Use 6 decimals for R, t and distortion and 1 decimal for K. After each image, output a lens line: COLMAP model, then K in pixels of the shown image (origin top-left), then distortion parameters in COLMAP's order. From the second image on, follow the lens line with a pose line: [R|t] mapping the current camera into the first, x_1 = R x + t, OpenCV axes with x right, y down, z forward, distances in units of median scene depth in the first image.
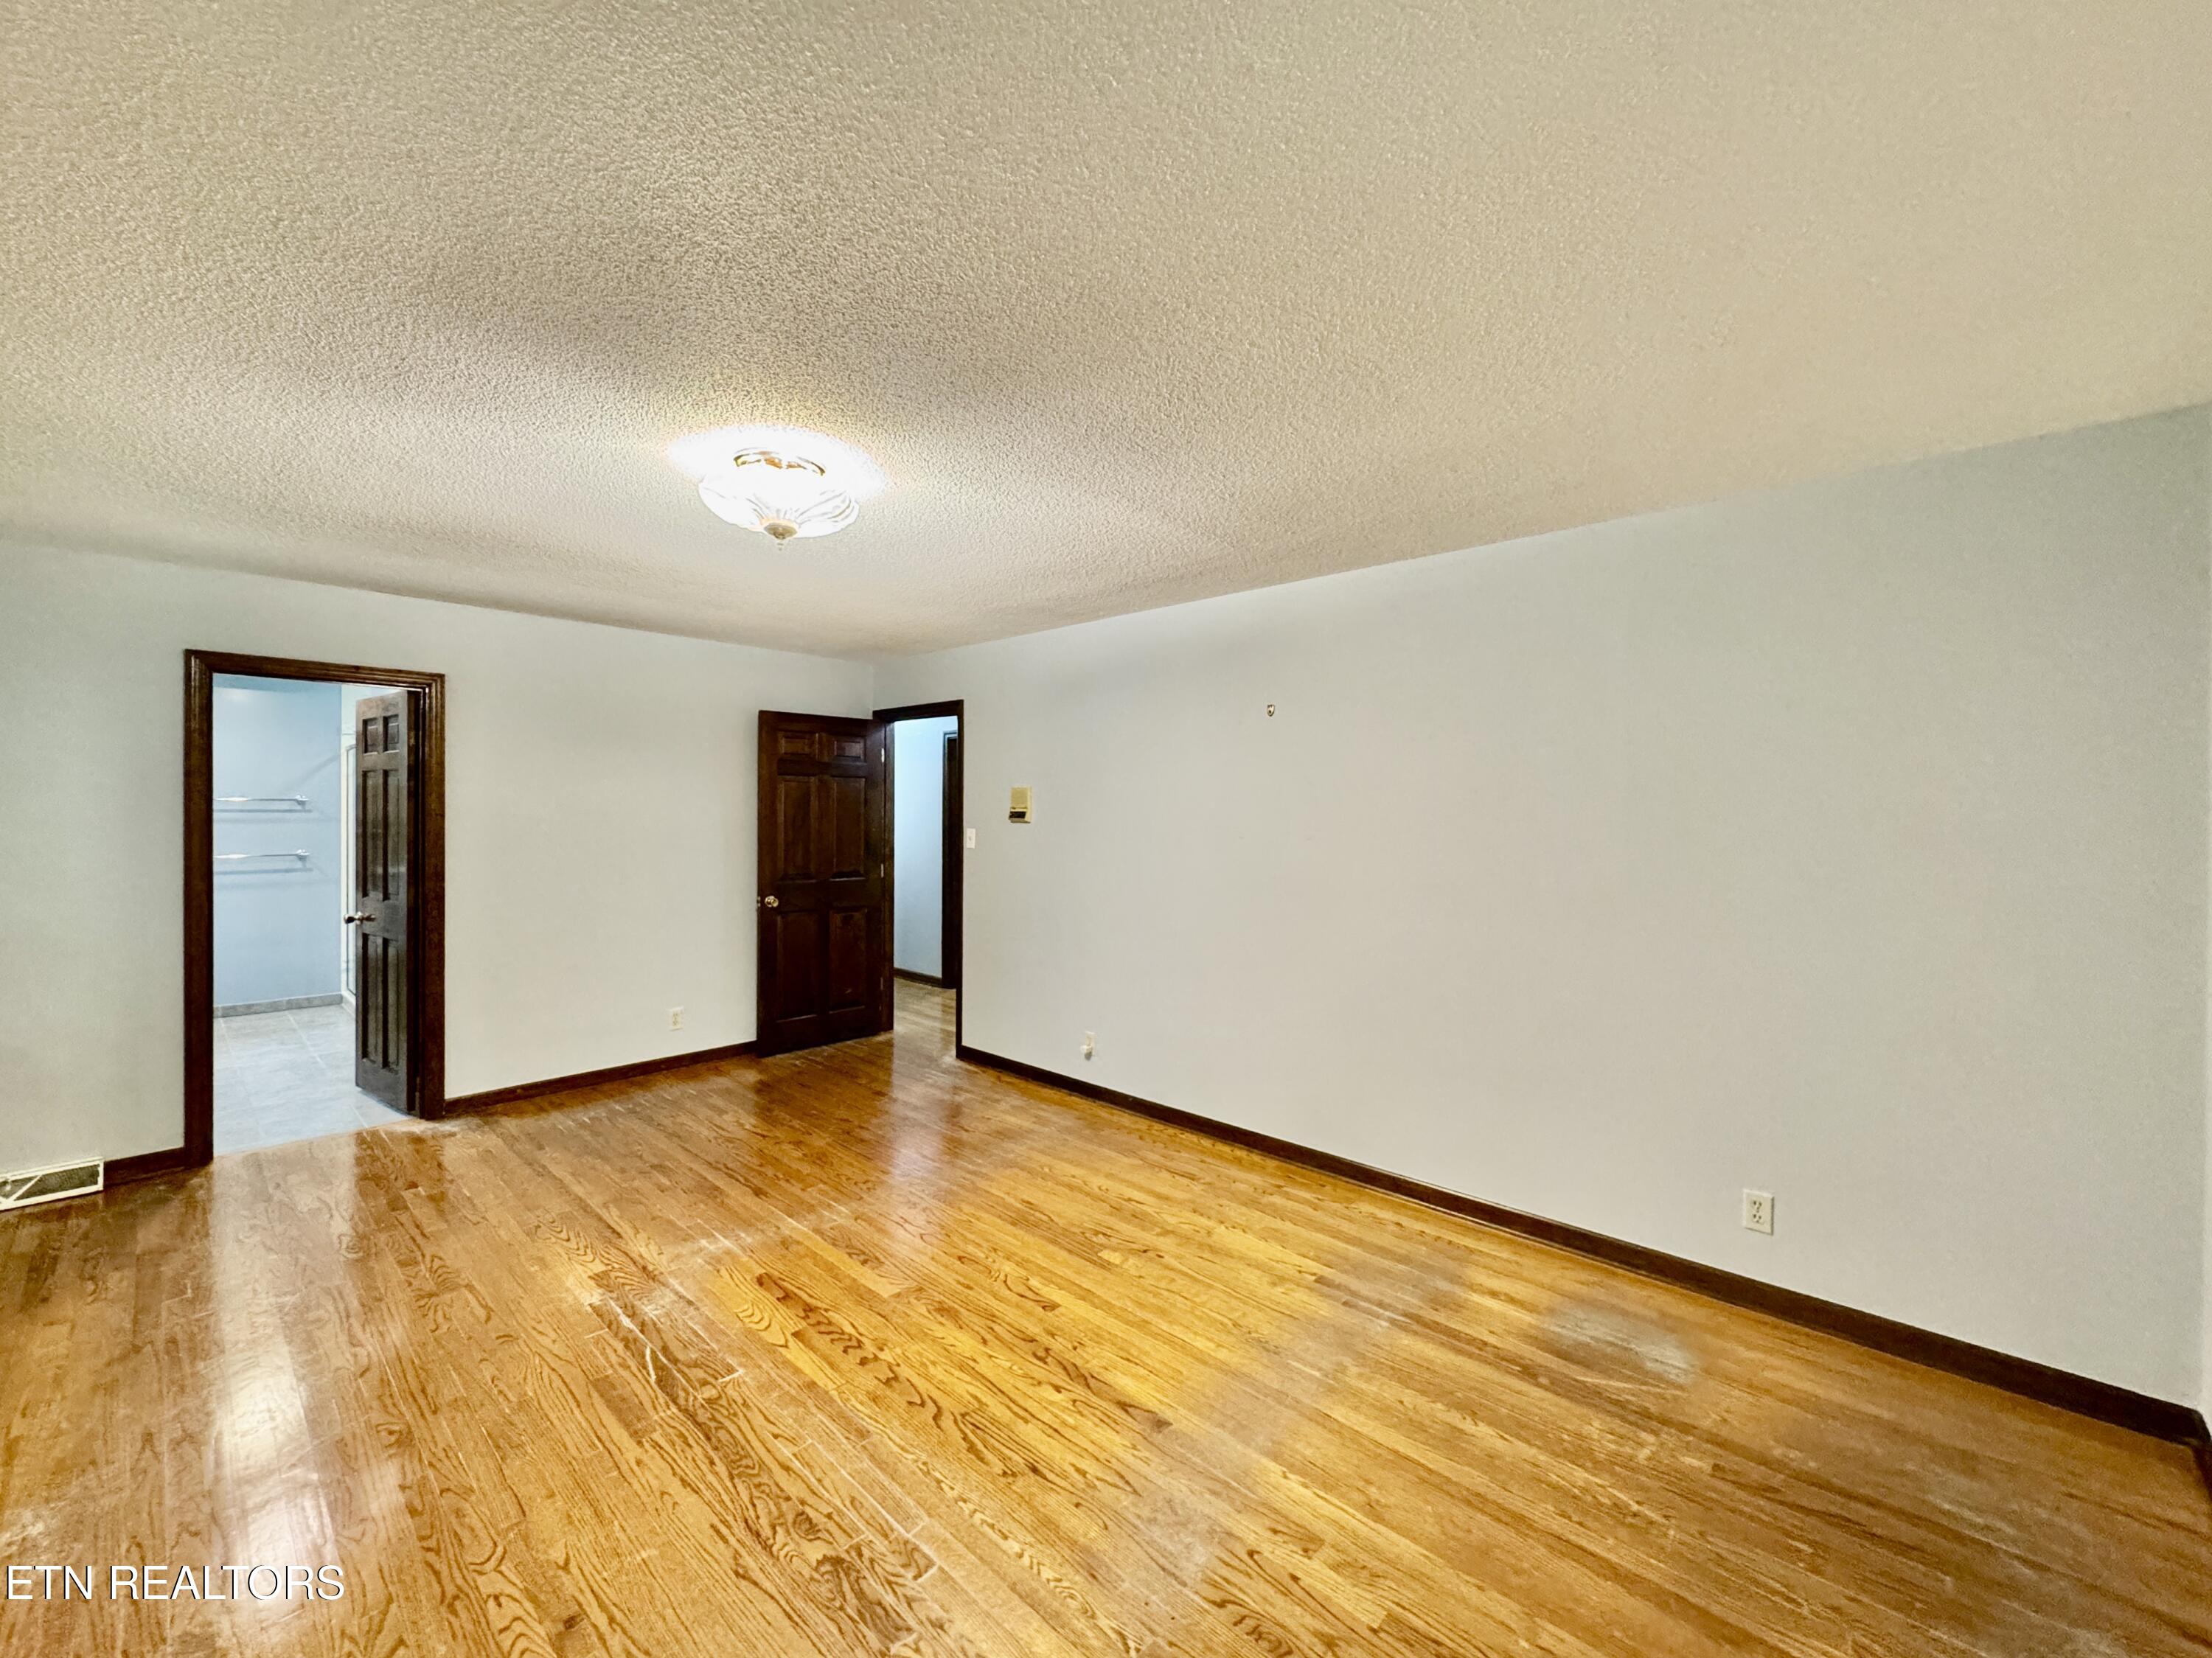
lens RADIAL K [[893.7, 0, 1106.6], [0, 893.7, 810.8], [0, 0, 1]] dist [-0.000427, -0.000202]
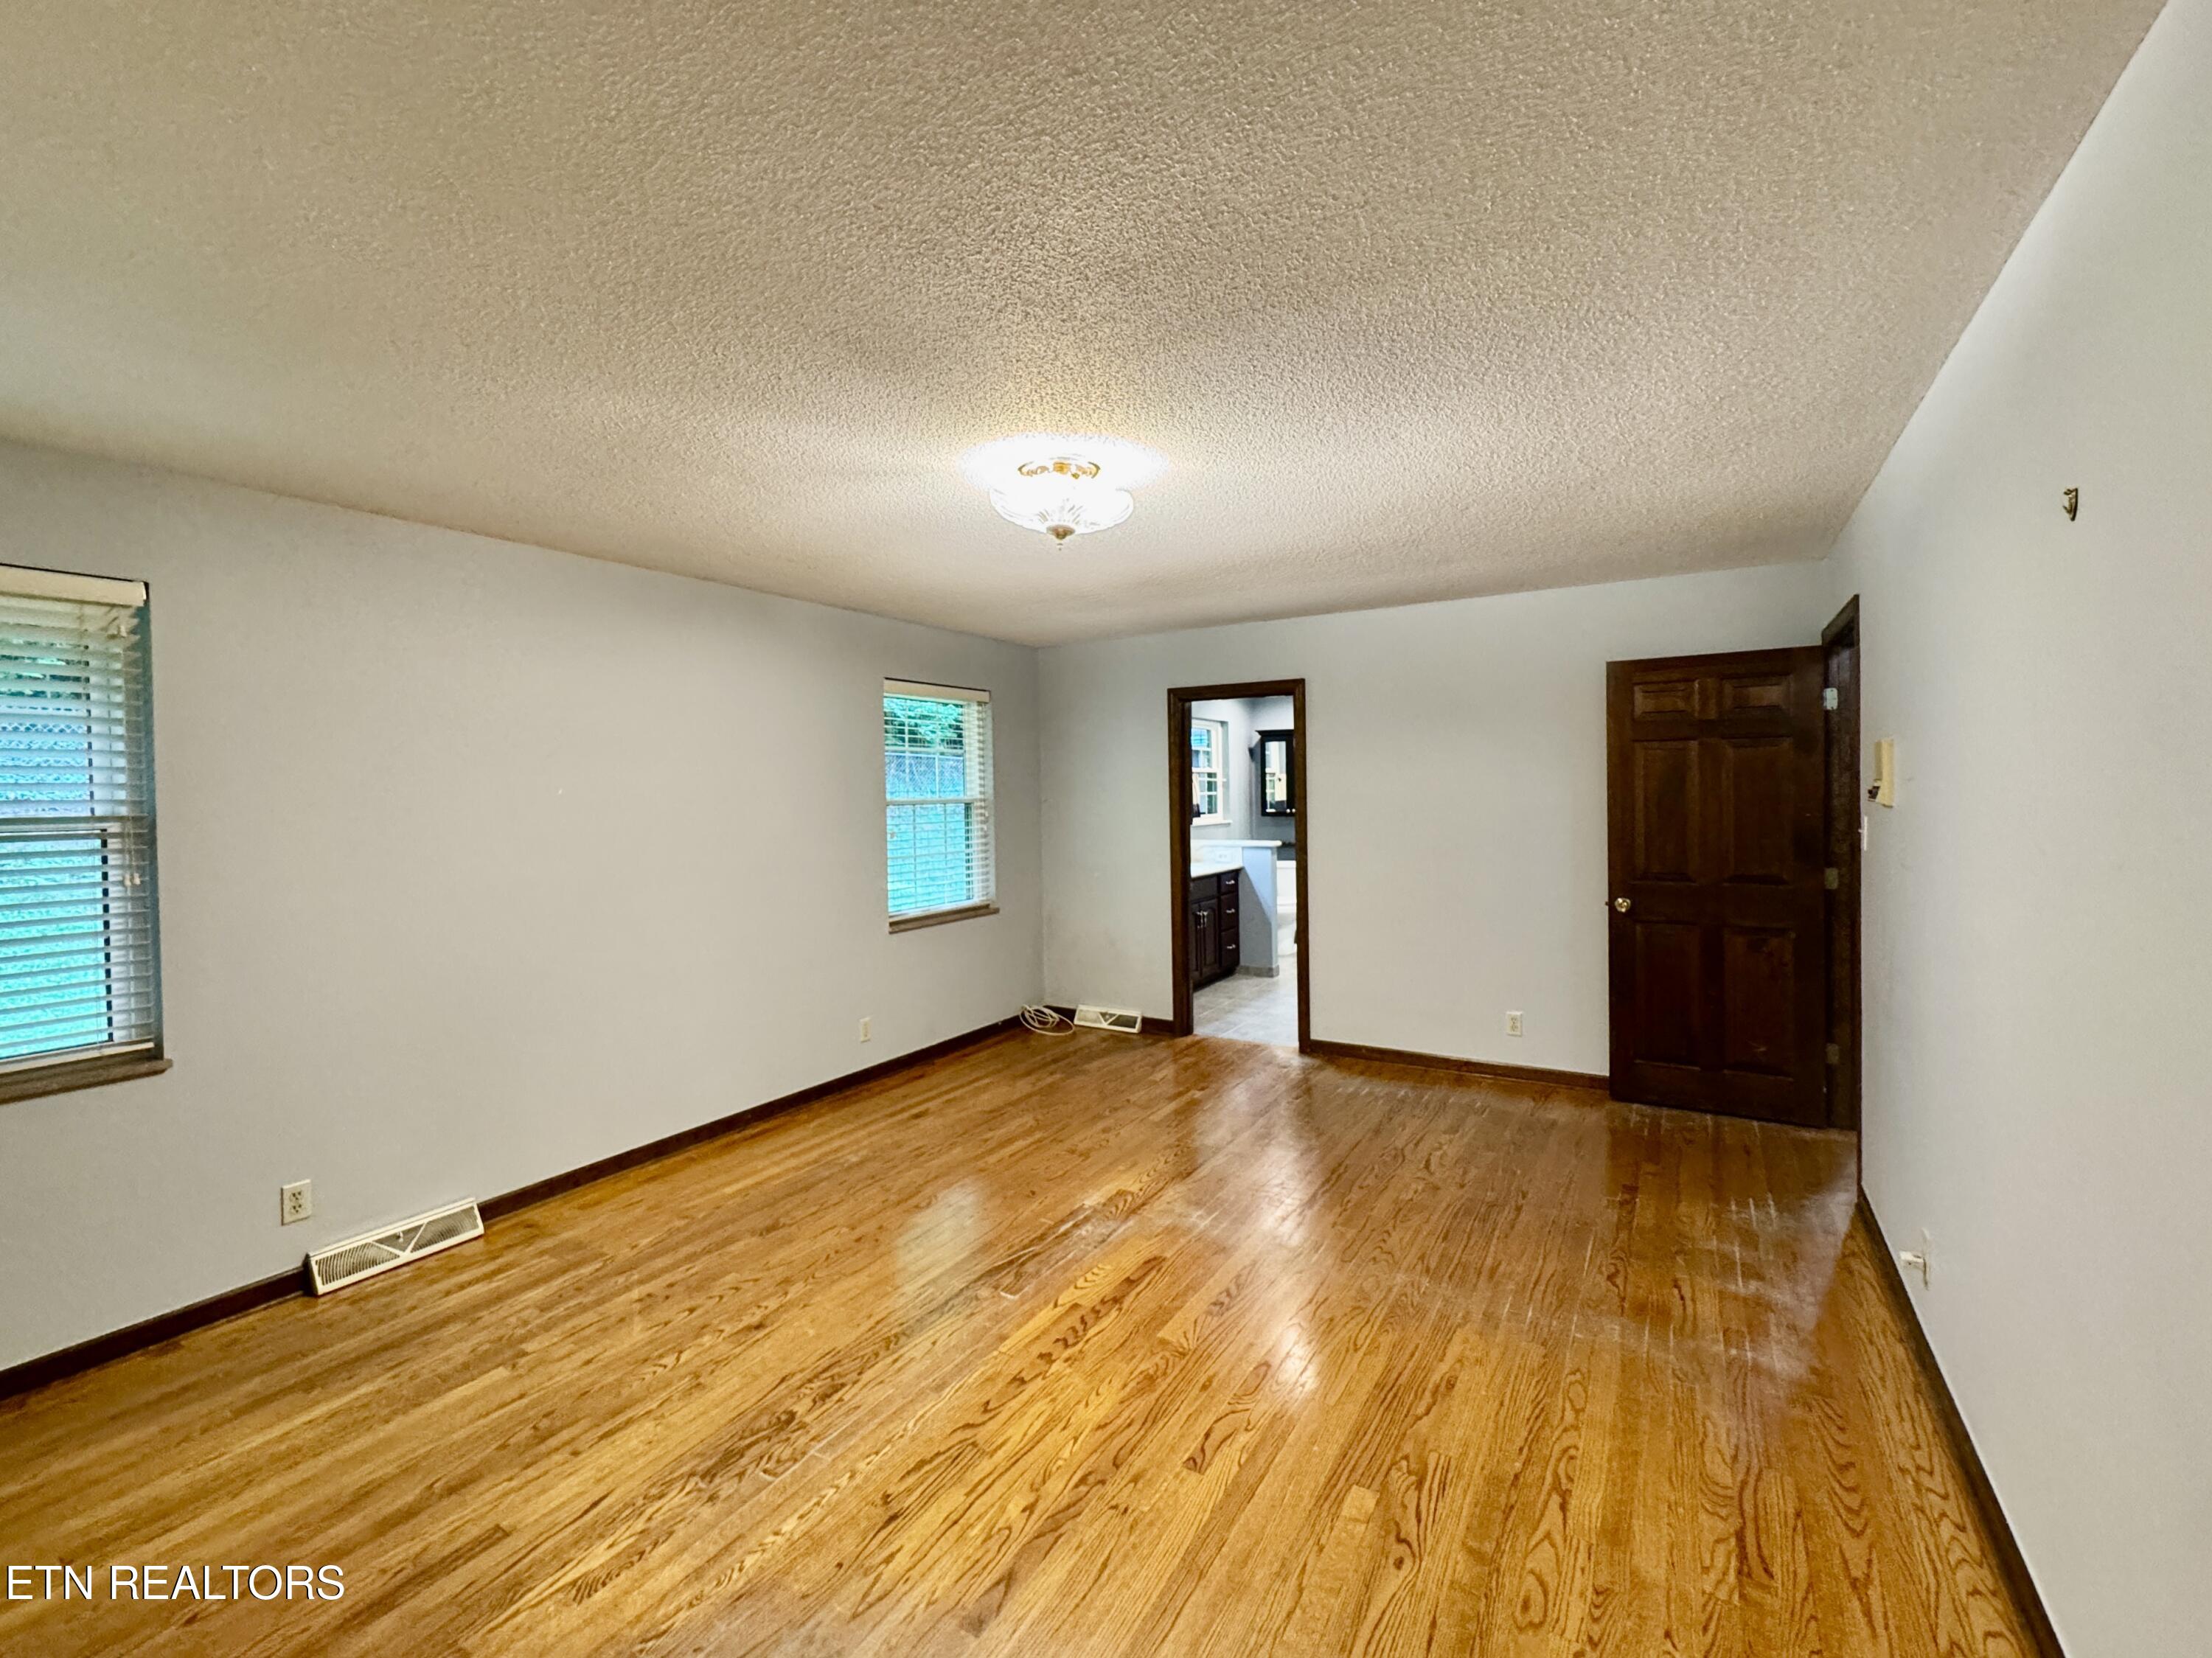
lens RADIAL K [[949.9, 0, 1102.4], [0, 949.9, 806.3], [0, 0, 1]] dist [-0.002813, -0.000732]
pose [[0.197393, 0.005140, -0.980311, 0.629748], [0.019012, 0.999778, 0.009070, -0.001649], [0.980140, -0.020429, 0.197251, 0.708883]]
